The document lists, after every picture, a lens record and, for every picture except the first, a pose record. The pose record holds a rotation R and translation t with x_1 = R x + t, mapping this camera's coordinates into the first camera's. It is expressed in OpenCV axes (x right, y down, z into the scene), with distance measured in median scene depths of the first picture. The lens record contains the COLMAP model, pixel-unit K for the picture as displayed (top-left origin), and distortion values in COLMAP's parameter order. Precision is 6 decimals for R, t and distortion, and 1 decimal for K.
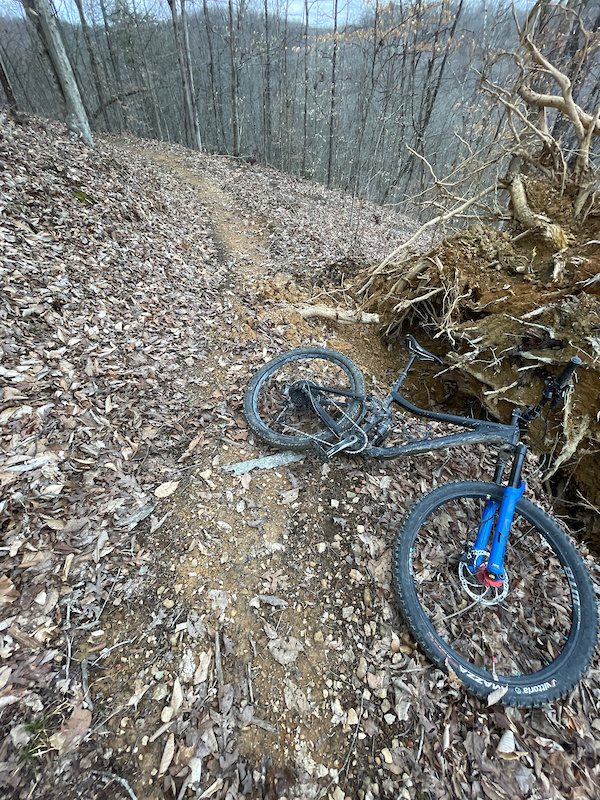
lens RADIAL K [[324.6, 0, 300.0], [0, 324.6, 400.0], [0, 0, 1]] dist [-0.000123, -0.000636]
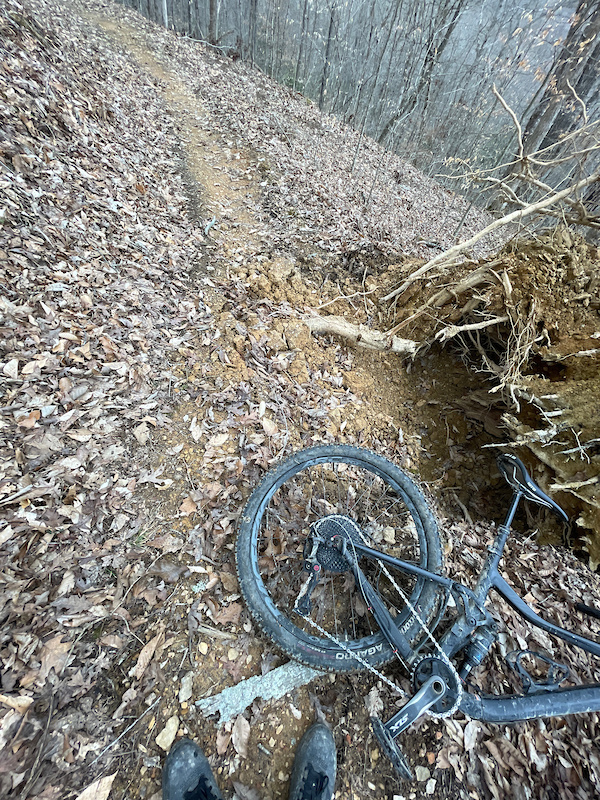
lens RADIAL K [[324.6, 0, 300.0], [0, 324.6, 400.0], [0, 0, 1]] dist [-0.000123, -0.000636]
pose [[0.990142, 0.072423, 0.119891, -0.095316], [-0.091381, 0.982706, 0.161056, -0.234588], [-0.106153, -0.170424, 0.979636, 0.292124]]
